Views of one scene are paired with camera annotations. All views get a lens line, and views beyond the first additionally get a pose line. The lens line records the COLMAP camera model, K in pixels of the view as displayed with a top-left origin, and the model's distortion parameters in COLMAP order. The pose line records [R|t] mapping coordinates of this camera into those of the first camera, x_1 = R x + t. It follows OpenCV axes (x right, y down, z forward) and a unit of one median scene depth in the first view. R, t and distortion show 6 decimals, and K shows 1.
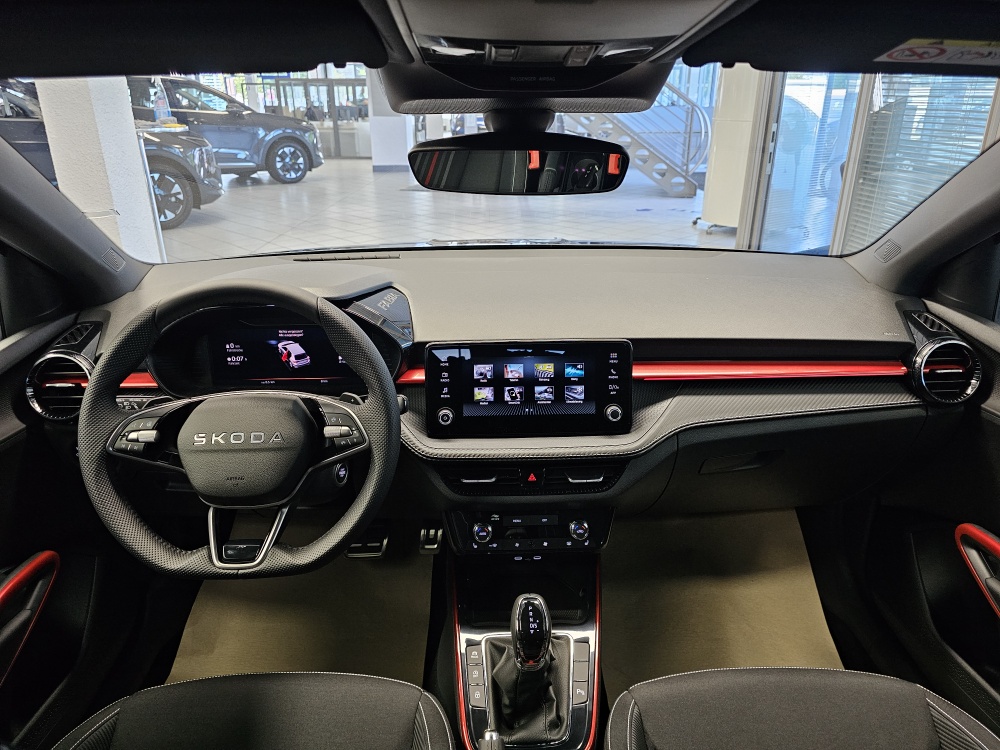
lens RADIAL K [[674.3, 0, 505.5], [0, 674.3, 373.3], [0, 0, 1]] dist [0.073638, -0.076069]
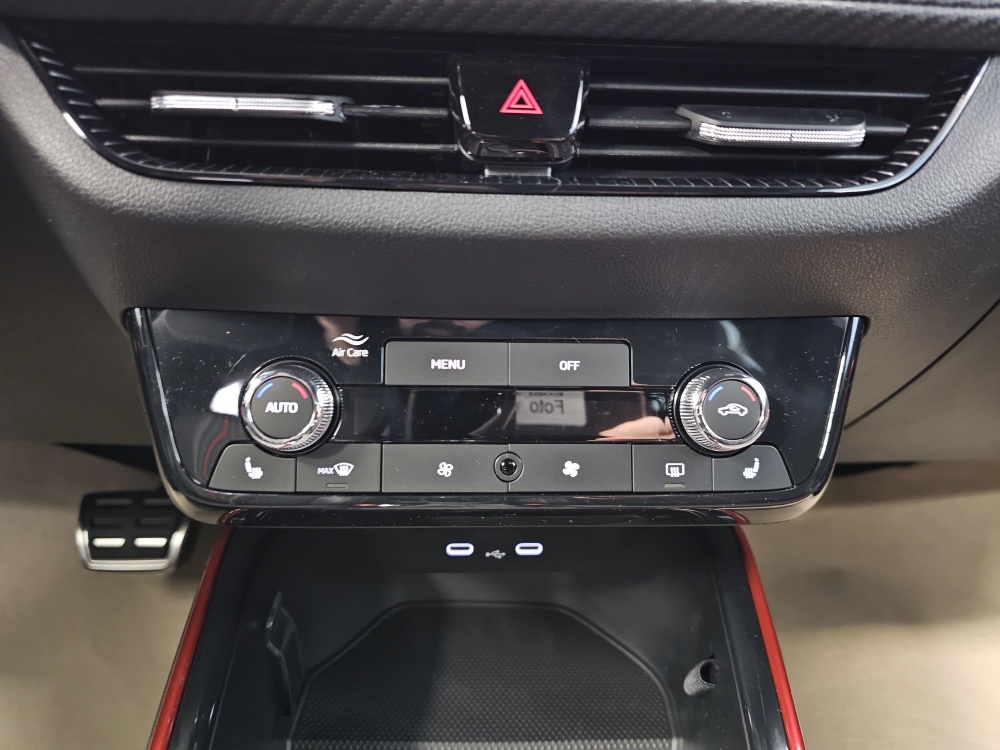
lens RADIAL K [[701.7, 0, 500.0], [0, 701.7, 375.0], [0, 0, 1]] dist [0.026274, -0.089216]
pose [[0.999506, 0.023060, 0.021361, 0.030057], [-0.021930, 0.998423, -0.051683, 0.238136], [-0.022520, 0.051189, 0.998435, 0.782597]]
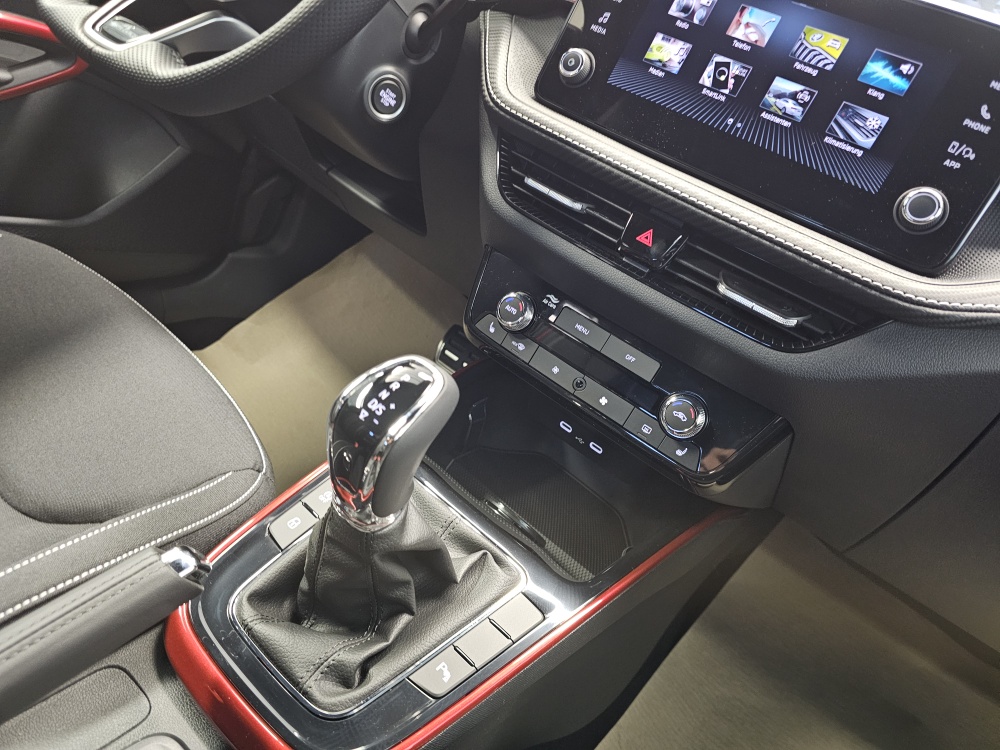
lens RADIAL K [[672.8, 0, 495.4], [0, 672.8, 363.1], [0, 0, 1]] dist [0.064512, -0.075123]
pose [[0.727140, 0.521647, -0.446263, 0.204083], [-0.529241, 0.840006, 0.119559, 0.218003], [0.437231, 0.149245, 0.886879, 0.559130]]
